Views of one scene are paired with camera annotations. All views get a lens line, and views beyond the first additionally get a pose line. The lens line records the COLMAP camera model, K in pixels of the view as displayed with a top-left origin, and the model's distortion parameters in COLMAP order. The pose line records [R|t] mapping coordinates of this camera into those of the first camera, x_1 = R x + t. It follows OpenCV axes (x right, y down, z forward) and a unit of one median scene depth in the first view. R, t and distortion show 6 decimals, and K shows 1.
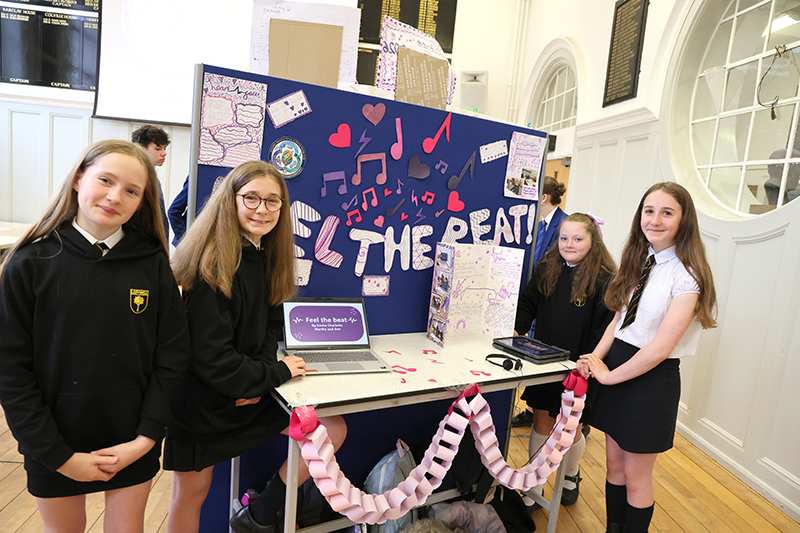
lens RADIAL K [[542.6, 0, 404.4], [0, 542.6, 269.8], [0, 0, 1]] dist [-0.102144, 0.069781]
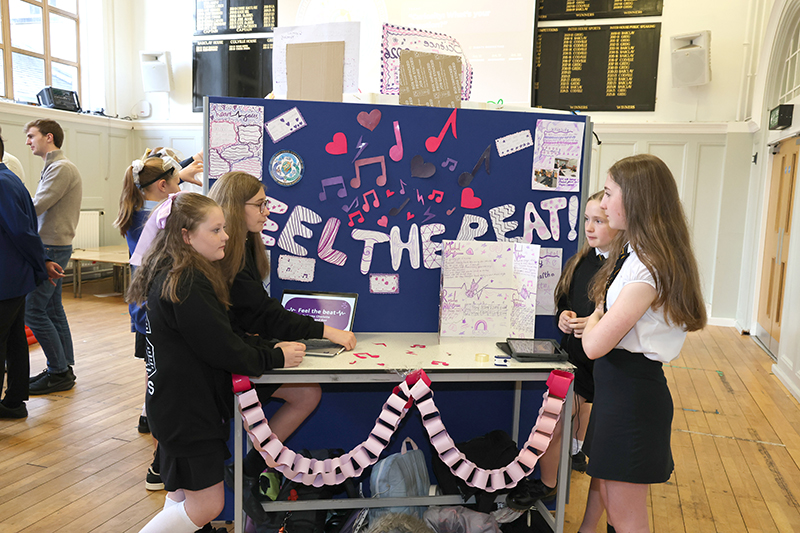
lens RADIAL K [[676.4, 0, 404.1], [0, 676.4, 269.3], [0, 0, 1]] dist [-0.003930, 0.014341]
pose [[0.914259, -0.019510, -0.404660, 0.490861], [-0.000382, 0.998798, -0.049017, 0.063326], [0.405130, 0.044969, 0.913153, -0.162616]]
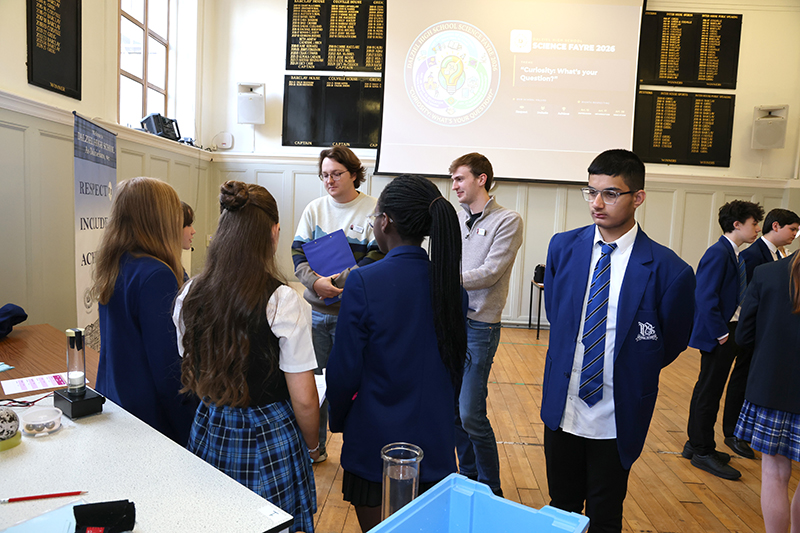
lens RADIAL K [[542.6, 0, 404.4], [0, 542.6, 269.8], [0, 0, 1]] dist [-0.102144, 0.069781]
pose [[0.987776, -0.036554, -0.151532, -1.311880], [0.028222, 0.997988, -0.056776, -0.167454], [0.153303, 0.051805, 0.986820, 0.019041]]
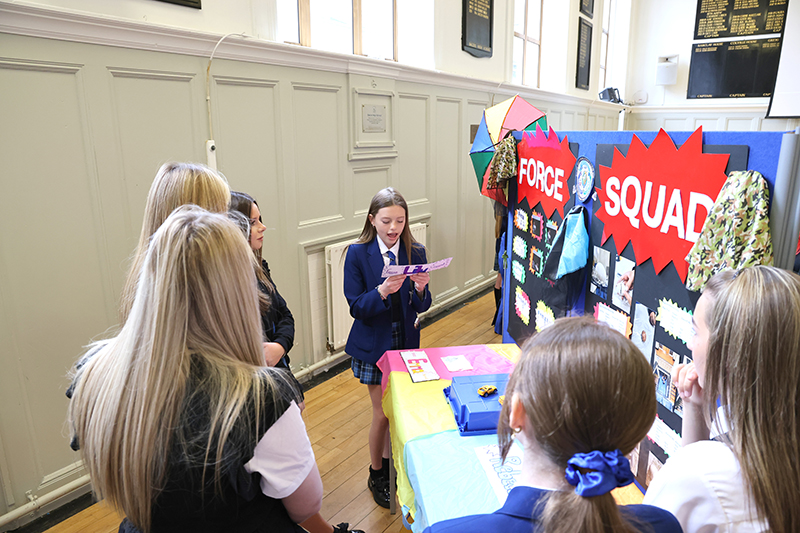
lens RADIAL K [[550.4, 0, 405.2], [0, 550.4, 269.9], [0, 0, 1]] dist [-0.103585, 0.072274]
pose [[0.762916, 0.058678, -0.643829, -1.378951], [-0.010849, 0.996894, 0.077999, -0.036817], [0.646406, -0.052522, 0.761184, -1.966777]]
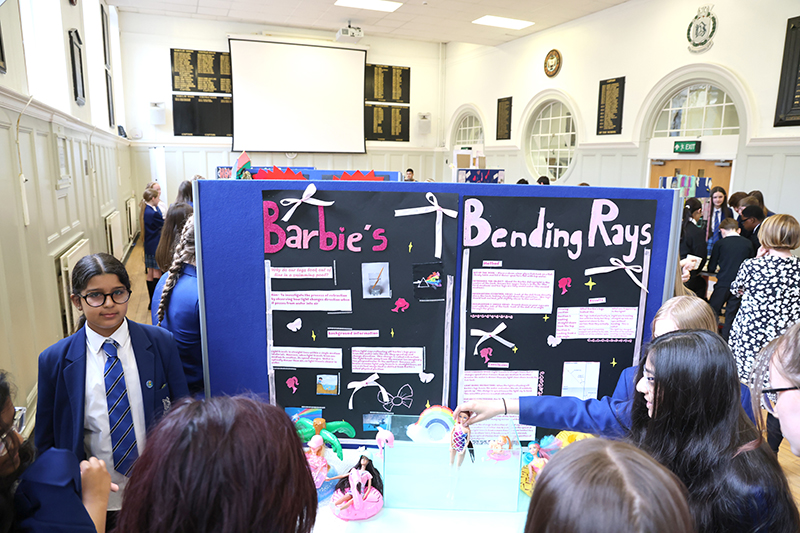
lens RADIAL K [[542.6, 0, 404.4], [0, 542.6, 269.8], [0, 0, 1]] dist [-0.102144, 0.069781]
pose [[0.952398, -0.138074, 0.271798, -1.972384], [0.117224, 0.988873, 0.091588, 0.051293], [-0.281420, -0.055367, 0.957986, -3.266851]]
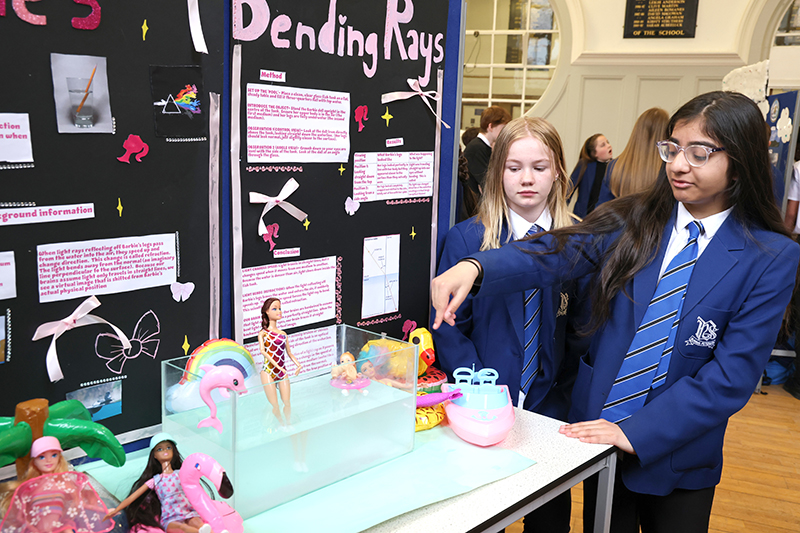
lens RADIAL K [[745.6, 0, 400.0], [0, 745.6, 266.5], [0, 0, 1]] dist [0.011593, 0.011073]
pose [[0.404543, -0.236065, 0.883526, -2.200925], [0.124114, 0.971344, 0.202700, 0.174482], [-0.906058, 0.027657, 0.422249, -2.906525]]
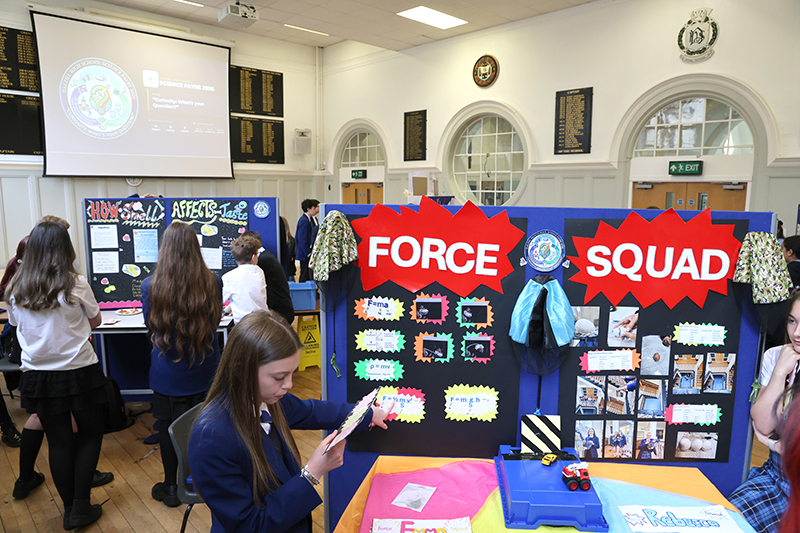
lens RADIAL K [[542.6, 0, 404.4], [0, 542.6, 269.8], [0, 0, 1]] dist [-0.102144, 0.069781]
pose [[0.784145, -0.179915, 0.593925, -2.370147], [0.153729, 0.983538, 0.094974, -0.192663], [-0.601235, 0.016830, 0.798895, -1.740310]]
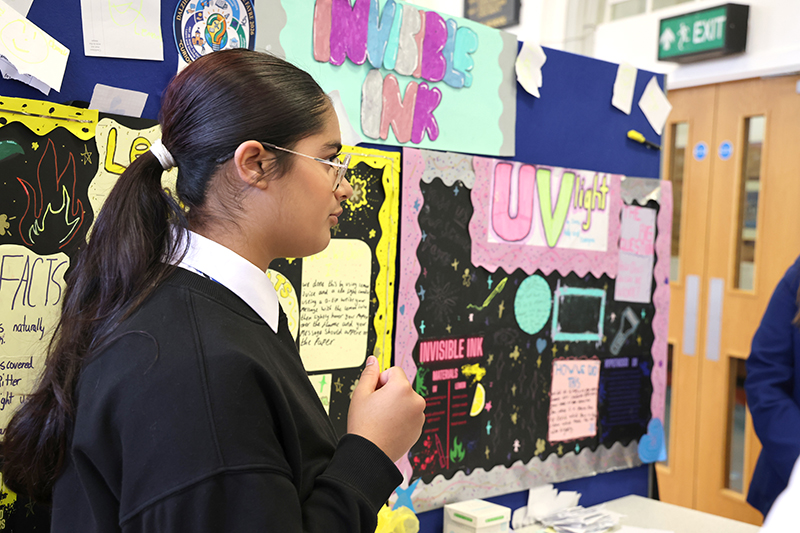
lens RADIAL K [[1094.3, 0, 400.0], [0, 1094.3, 266.5], [0, 0, 1]] dist [0.005144, 0.018371]
pose [[0.937473, -0.081348, 0.338419, -0.143207], [0.101138, 0.994018, -0.041229, 0.222617], [-0.333041, 0.072878, 0.940092, -1.863105]]
